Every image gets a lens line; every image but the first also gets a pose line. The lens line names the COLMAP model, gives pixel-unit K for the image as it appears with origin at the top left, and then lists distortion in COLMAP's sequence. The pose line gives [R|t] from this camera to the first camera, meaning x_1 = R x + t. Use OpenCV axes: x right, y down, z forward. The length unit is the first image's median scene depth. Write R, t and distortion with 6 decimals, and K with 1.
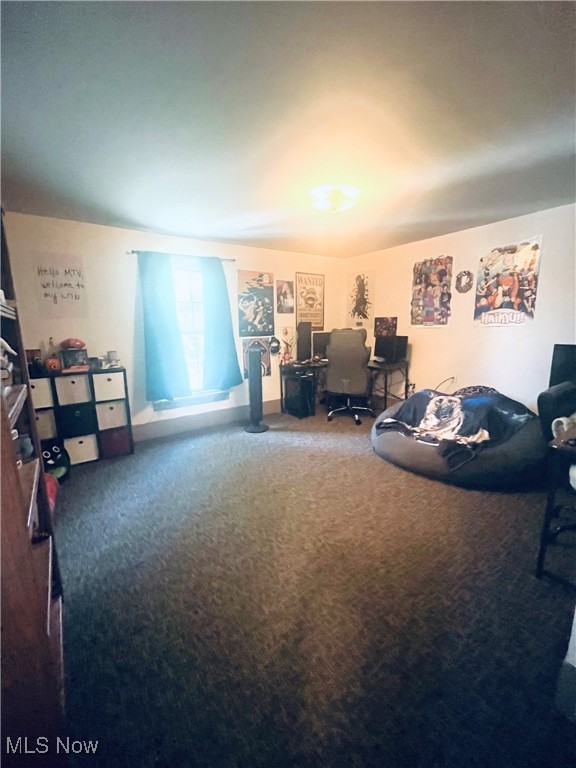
lens RADIAL K [[309.7, 0, 290.7], [0, 309.7, 382.6], [0, 0, 1]] dist [-0.010597, -0.000303]
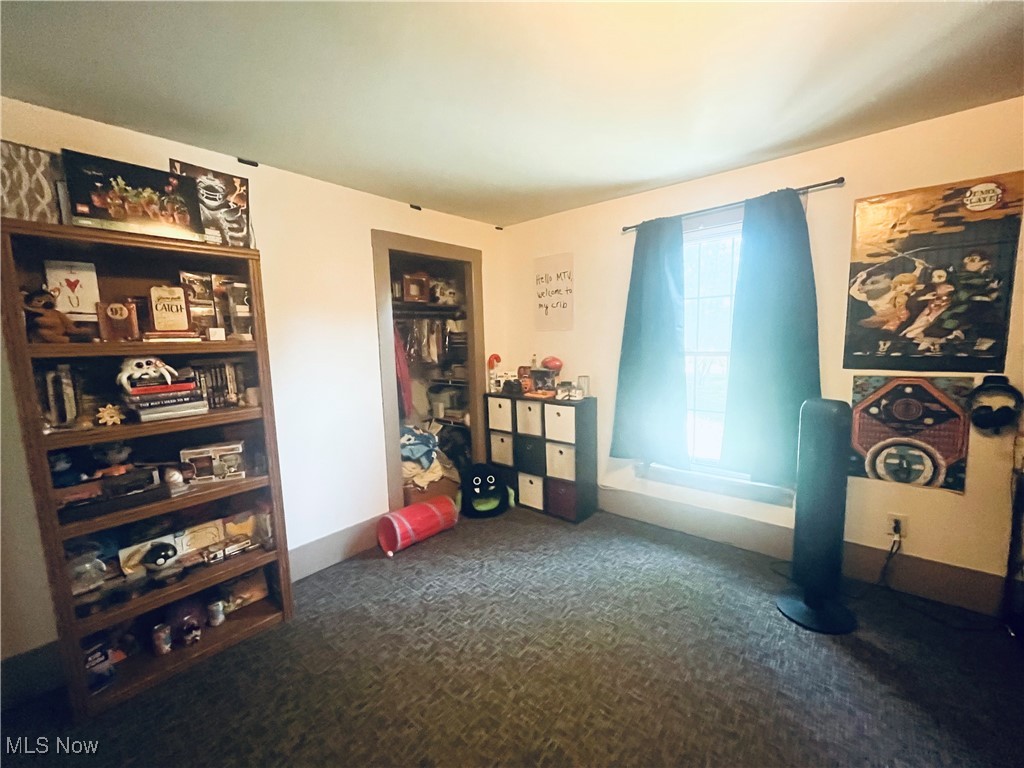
lens RADIAL K [[412.9, 0, 514.8], [0, 412.9, 385.4], [0, 0, 1]] dist [-0.010597, -0.000303]
pose [[0.238726, 0.121734, -0.963427, 0.249357], [-0.154770, 0.984200, 0.086009, -0.109150], [0.958674, 0.128577, 0.253795, 0.474777]]
